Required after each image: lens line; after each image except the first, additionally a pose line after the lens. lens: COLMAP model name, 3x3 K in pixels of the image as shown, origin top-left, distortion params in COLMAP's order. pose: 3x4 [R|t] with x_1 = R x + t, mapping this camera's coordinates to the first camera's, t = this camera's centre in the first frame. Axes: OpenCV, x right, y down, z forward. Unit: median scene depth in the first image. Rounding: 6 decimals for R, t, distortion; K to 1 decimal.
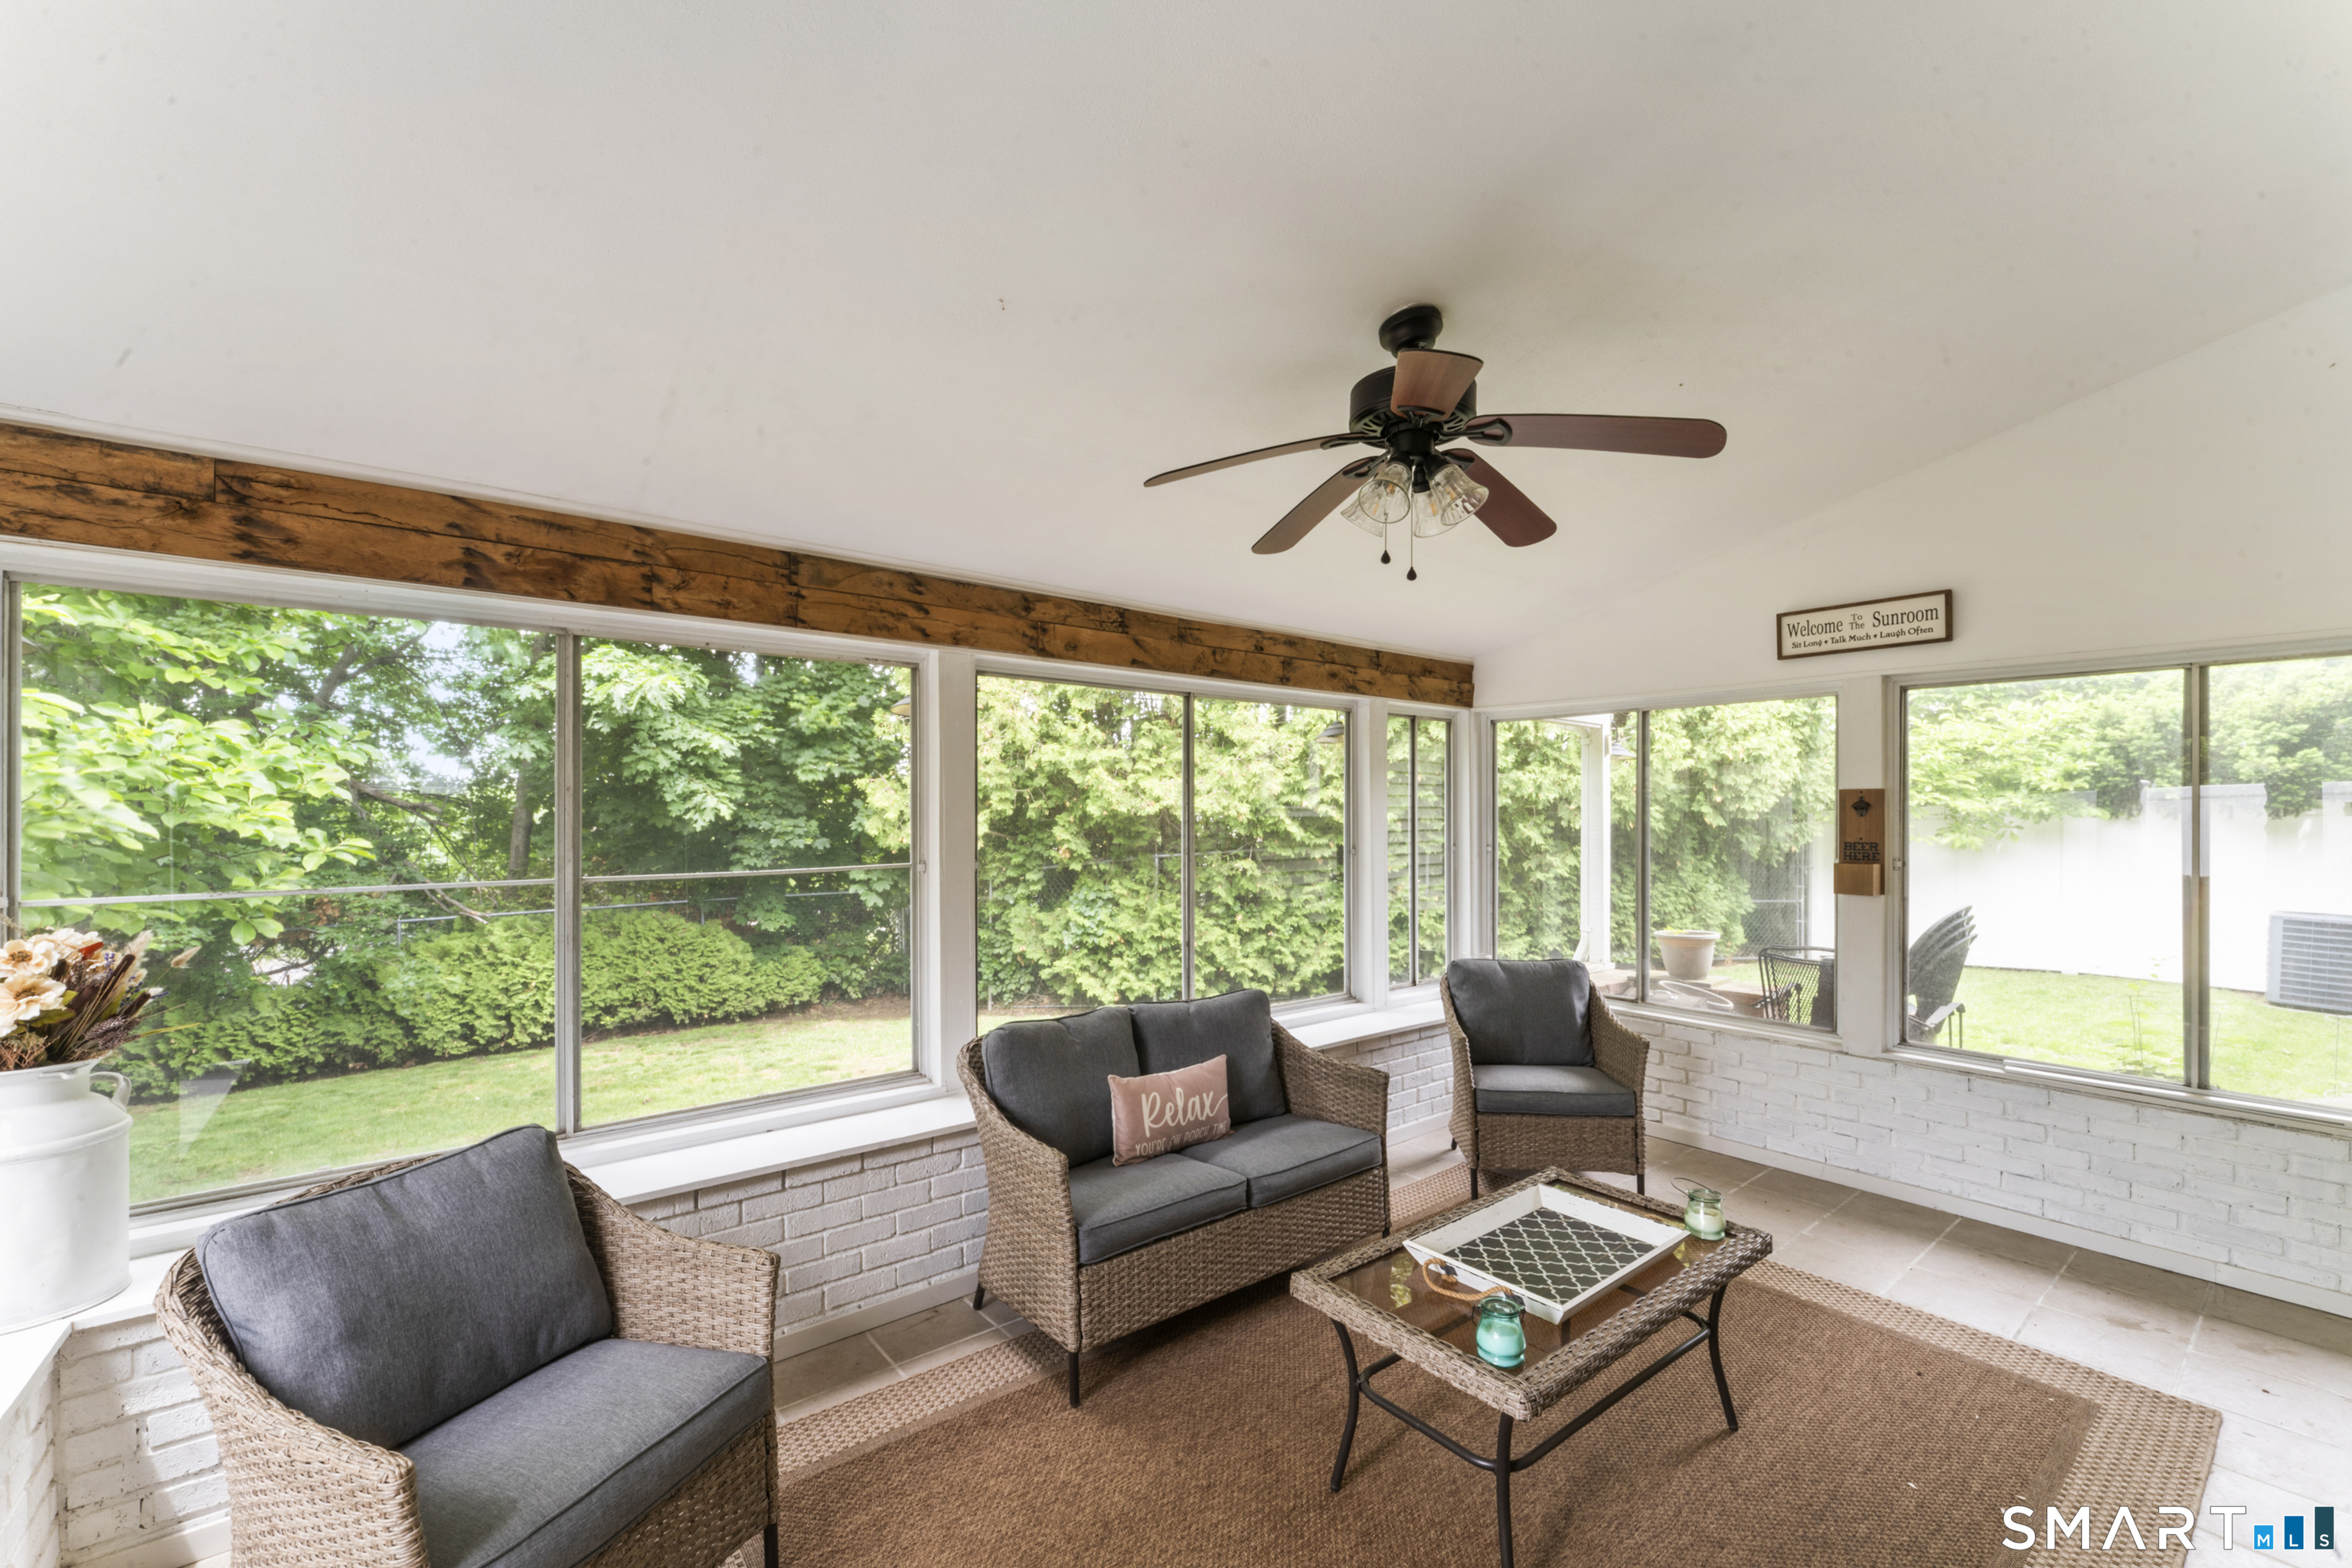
lens RADIAL K [[952.3, 0, 1176.8], [0, 952.3, 774.9], [0, 0, 1]] dist [-0.001676, -0.000198]
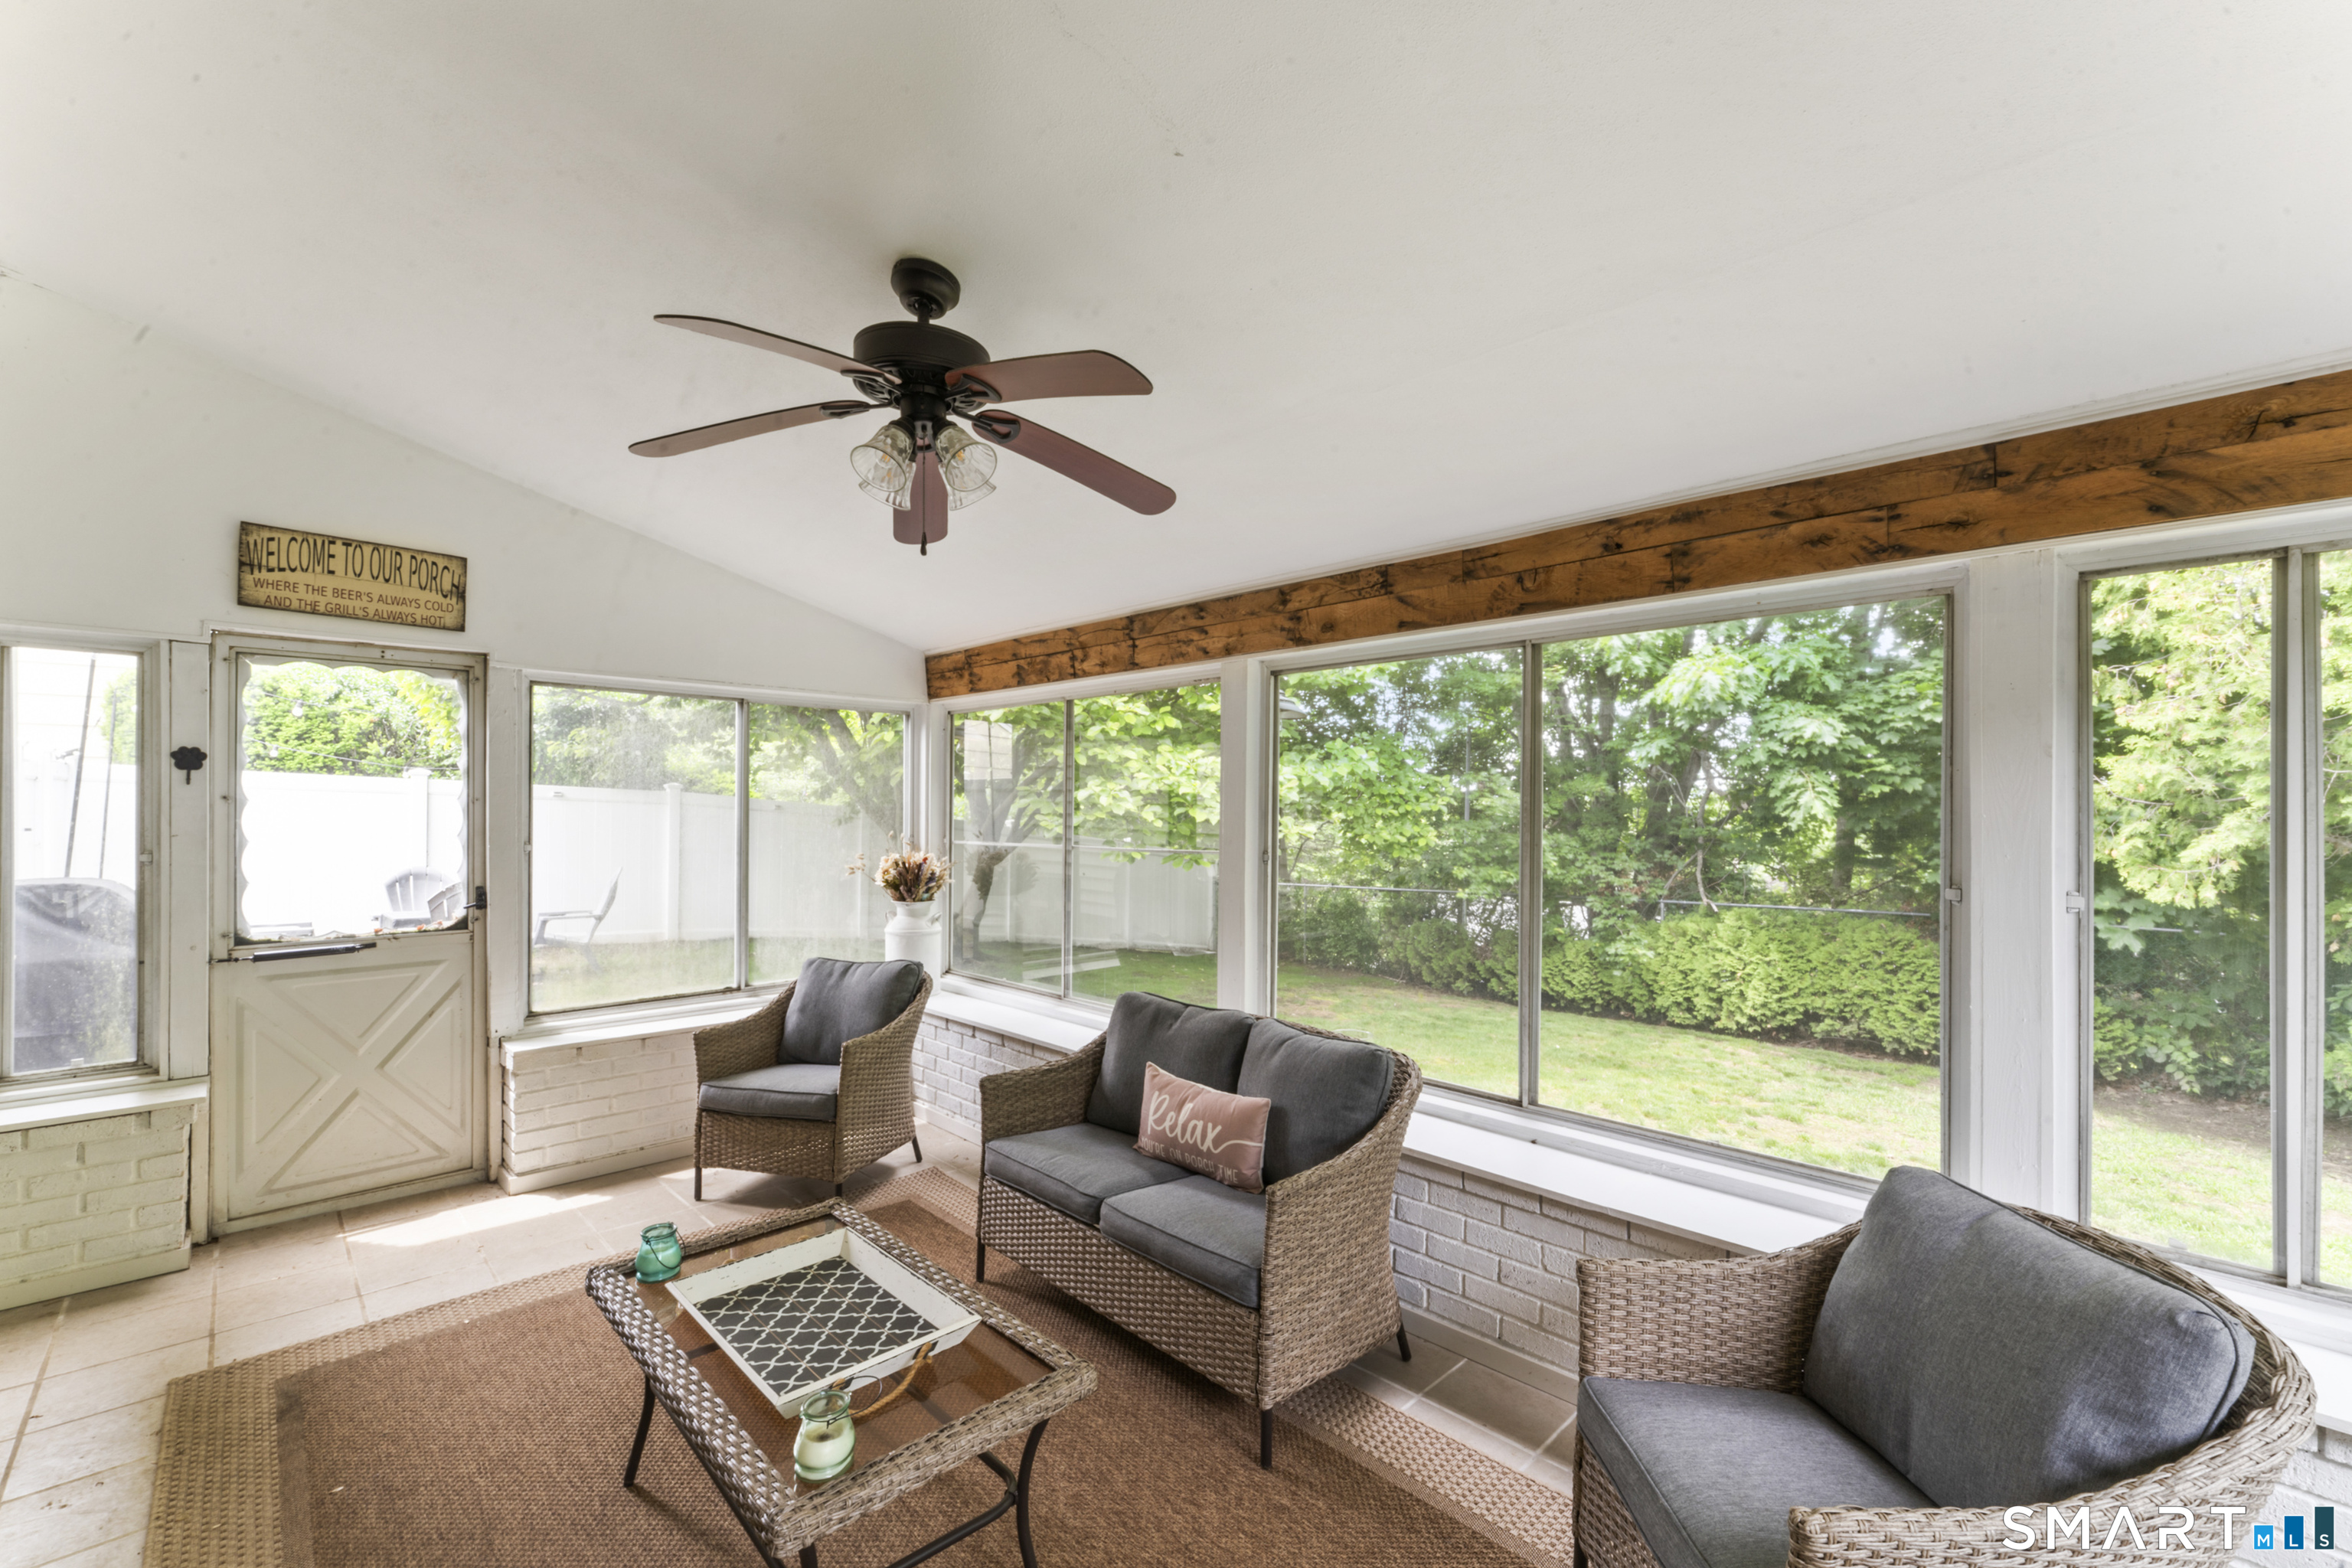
lens RADIAL K [[952.3, 0, 1176.8], [0, 952.3, 774.9], [0, 0, 1]] dist [-0.001676, -0.000198]
pose [[0.112910, -0.032056, -0.993088, 0.652094], [0.034663, 0.998998, -0.028306, 0.023939], [0.993000, -0.031228, 0.113908, 0.621189]]
